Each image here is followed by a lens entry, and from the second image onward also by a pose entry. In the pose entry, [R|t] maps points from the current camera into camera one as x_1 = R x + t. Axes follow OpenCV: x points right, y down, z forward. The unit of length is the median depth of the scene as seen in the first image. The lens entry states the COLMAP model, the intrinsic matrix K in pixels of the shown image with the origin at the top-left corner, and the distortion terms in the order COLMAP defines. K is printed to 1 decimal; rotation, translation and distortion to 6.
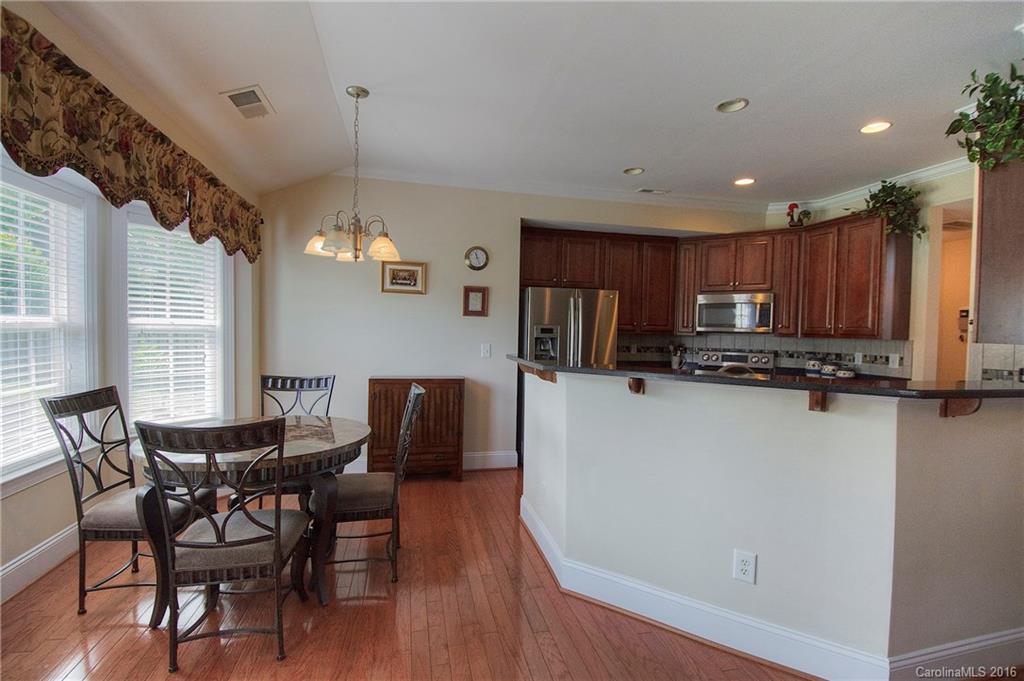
lens RADIAL K [[456.5, 0, 516.4], [0, 456.5, 343.2], [0, 0, 1]] dist [0.010657, -0.021288]
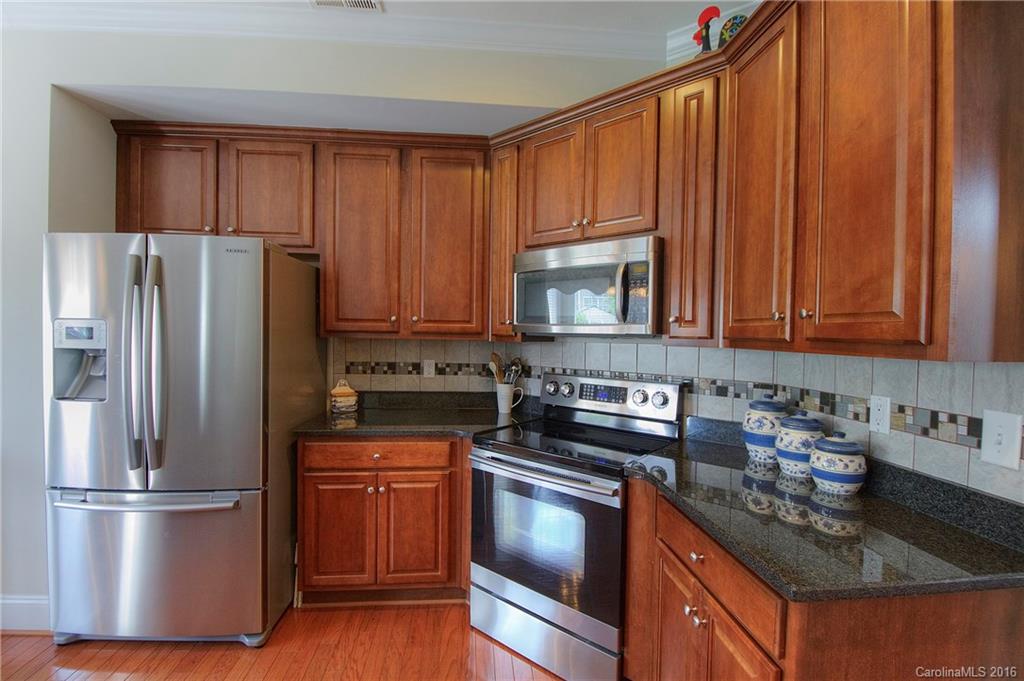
lens RADIAL K [[454.1, 0, 512.7], [0, 454.1, 342.8], [0, 0, 1]] dist [0.001497, -0.013661]
pose [[0.989481, -0.001569, -0.144657, 0.533107], [-0.000046, 0.999938, -0.011163, -0.013169], [0.144665, 0.011052, 0.989419, 0.639039]]
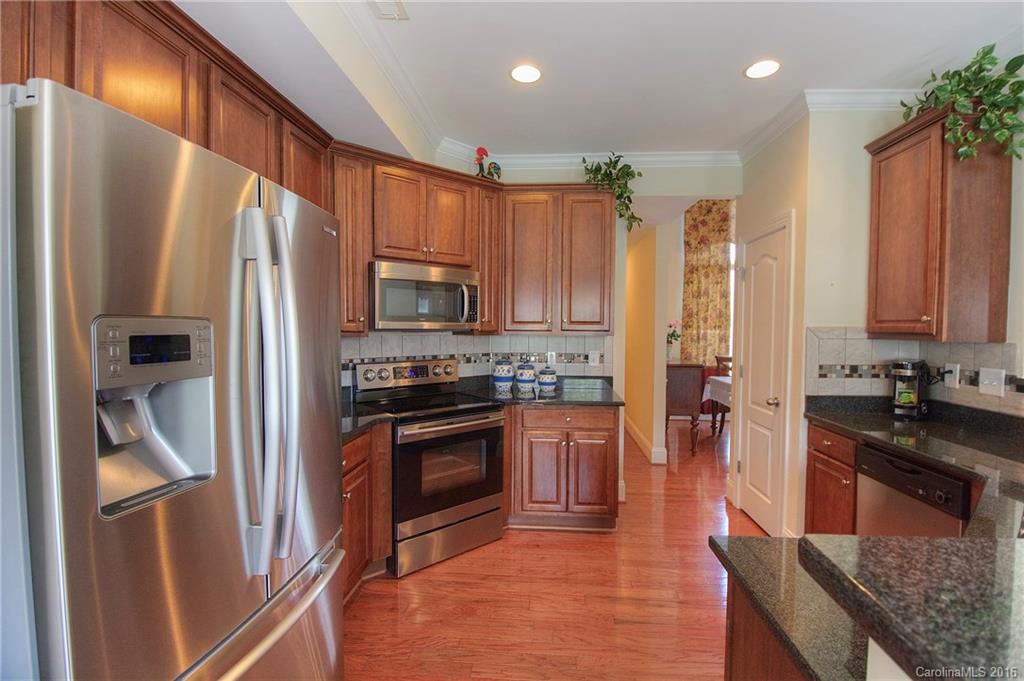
lens RADIAL K [[456.5, 0, 516.4], [0, 456.5, 343.2], [0, 0, 1]] dist [0.010657, -0.021288]
pose [[0.299136, -0.052015, 0.952792, -0.075840], [0.030533, 0.998524, 0.044925, -0.033929], [-0.953722, 0.015653, 0.300283, 0.796248]]
